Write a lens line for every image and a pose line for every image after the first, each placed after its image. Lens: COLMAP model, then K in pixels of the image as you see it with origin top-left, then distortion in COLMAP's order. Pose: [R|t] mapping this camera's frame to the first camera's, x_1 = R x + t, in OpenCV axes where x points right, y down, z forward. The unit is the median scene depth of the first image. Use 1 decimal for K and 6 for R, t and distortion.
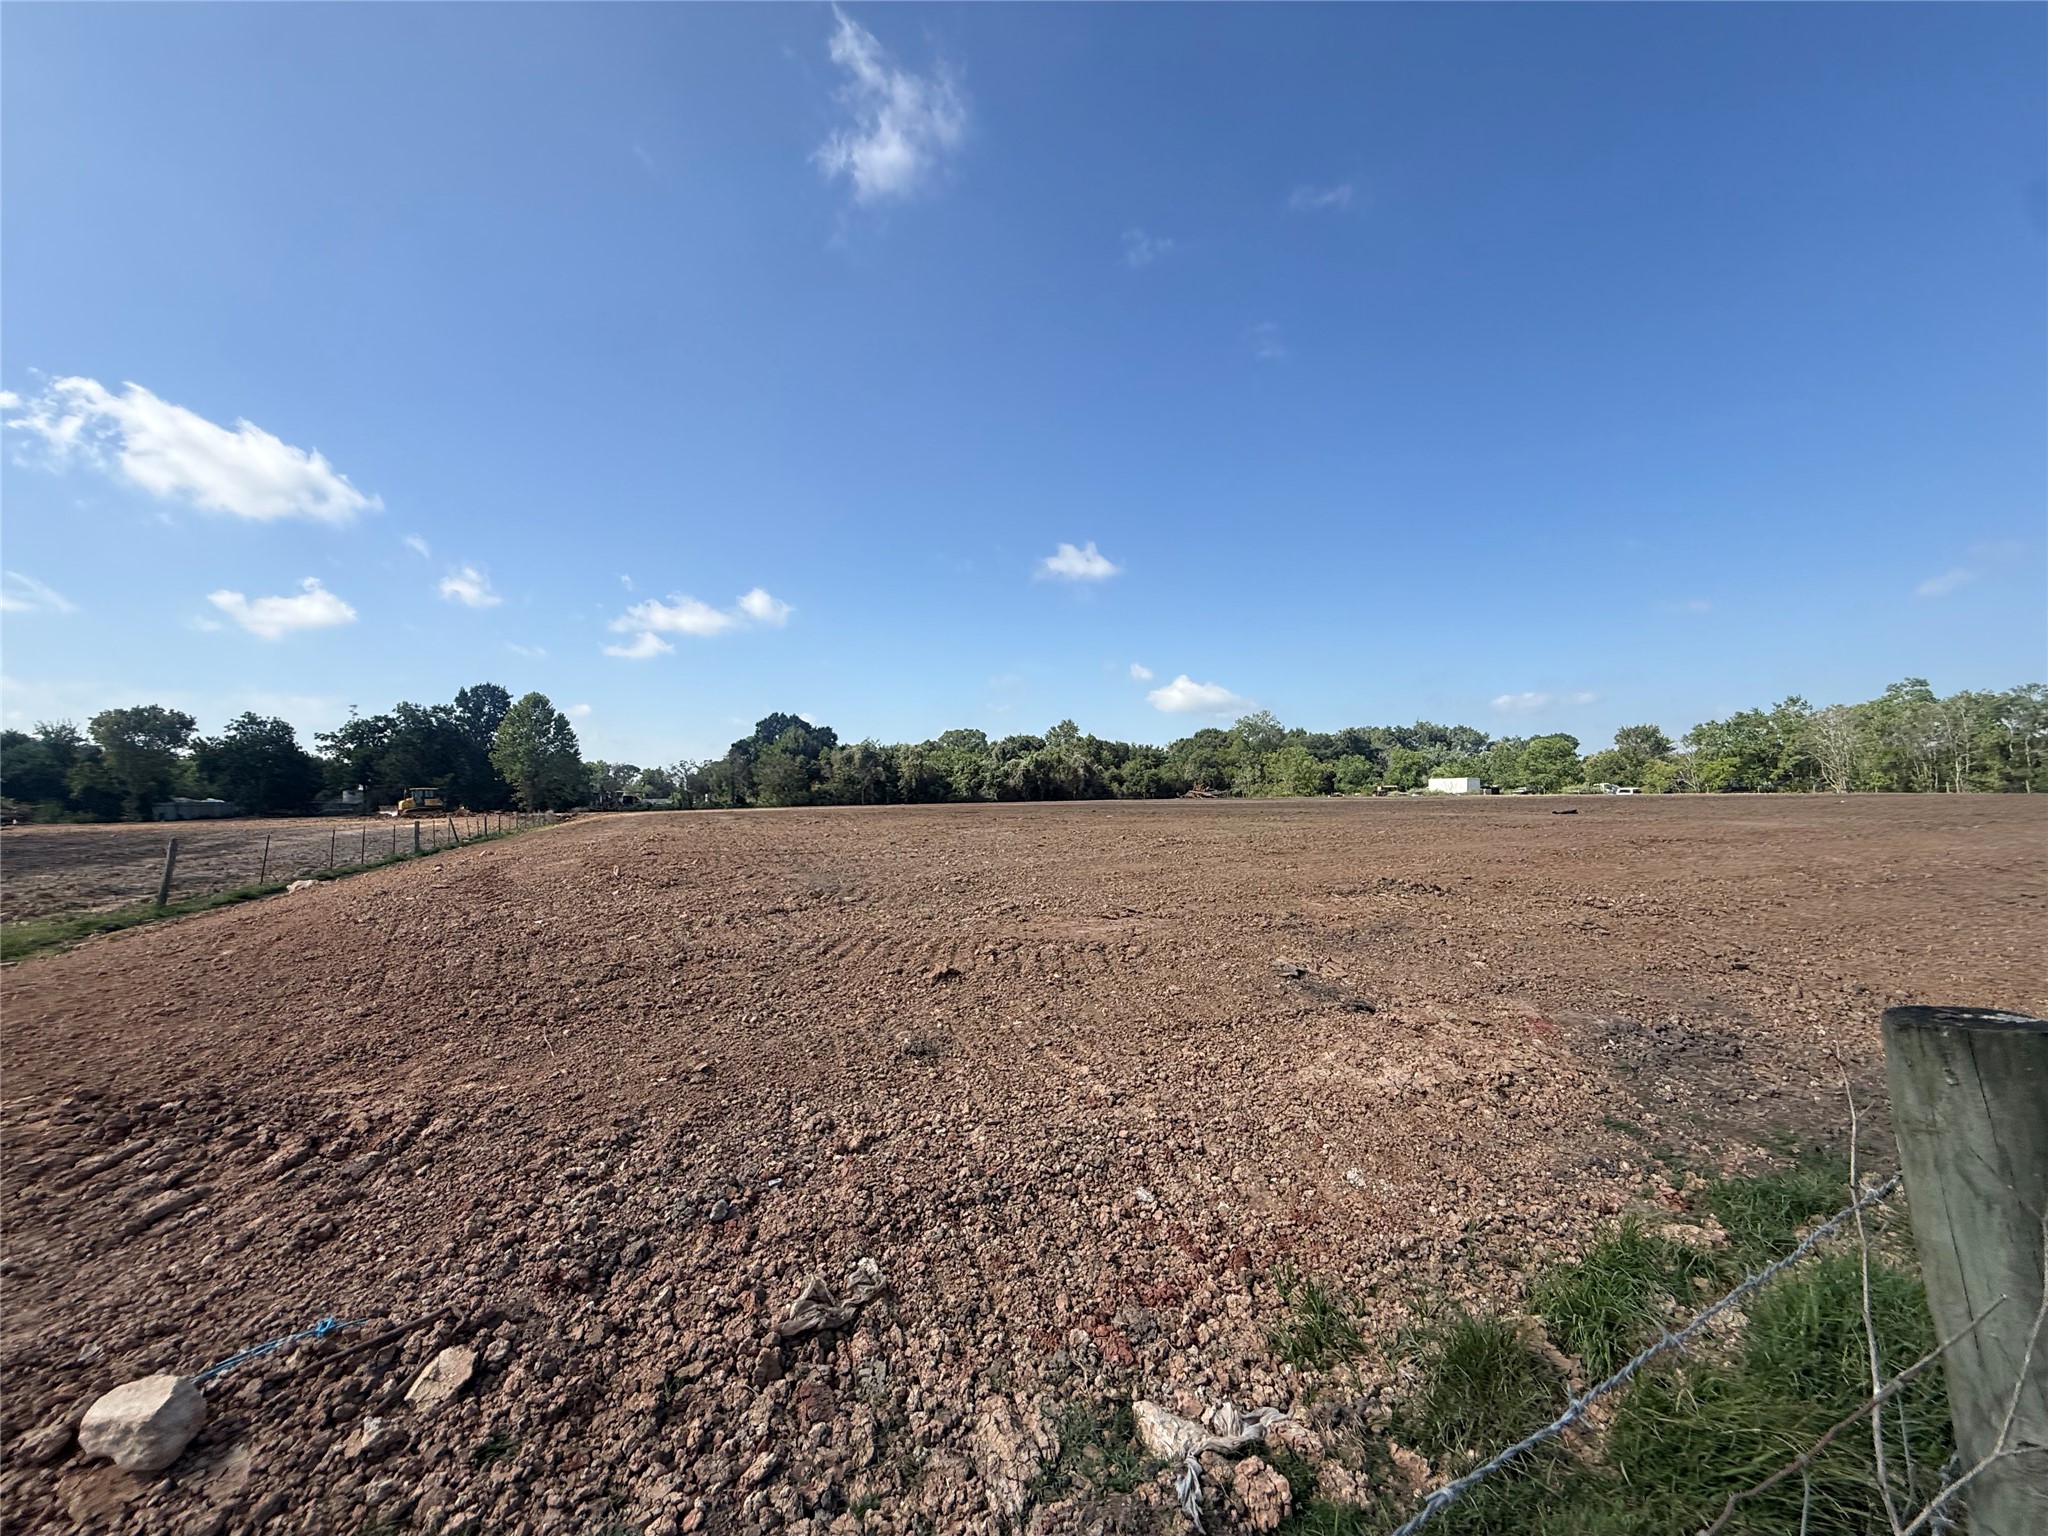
lens RADIAL K [[812.4, 0, 1018.4], [0, 812.4, 772.2], [0, 0, 1]] dist [-0.001502, 0.000441]
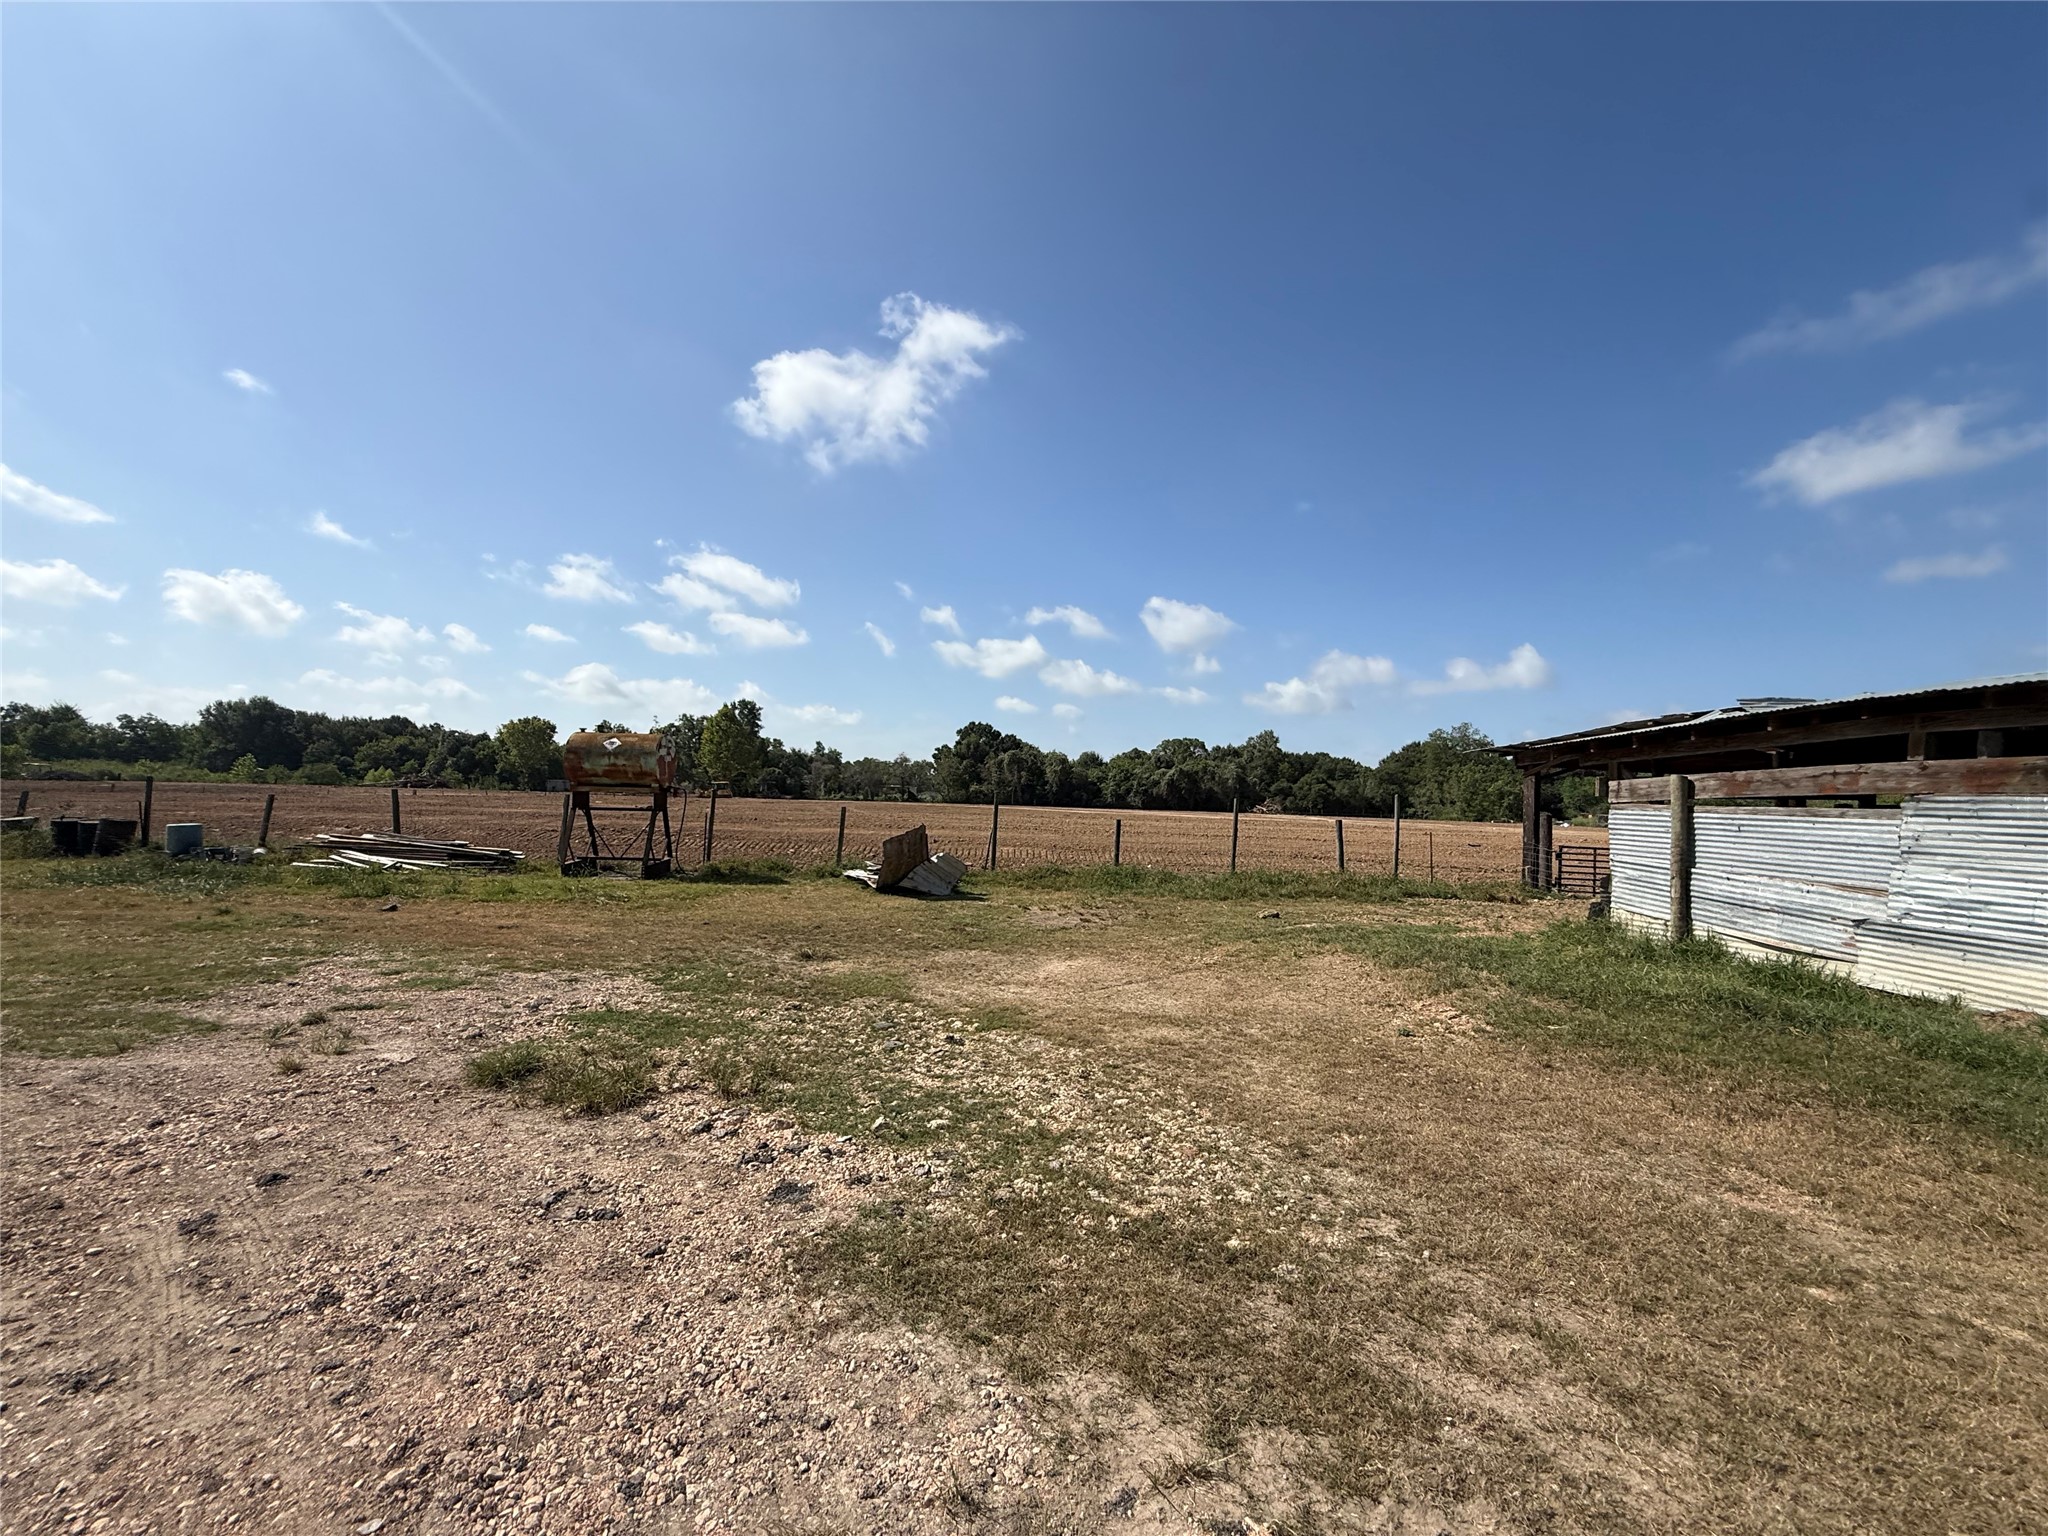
lens RADIAL K [[812.4, 0, 1019.7], [0, 812.4, 772.0], [0, 0, 1]] dist [-0.001502, 0.000441]
pose [[0.892667, 0.032193, -0.449565, 0.507613], [-0.035979, 0.999353, 0.000123, -0.008900], [0.449278, 0.016065, 0.893248, -0.009791]]
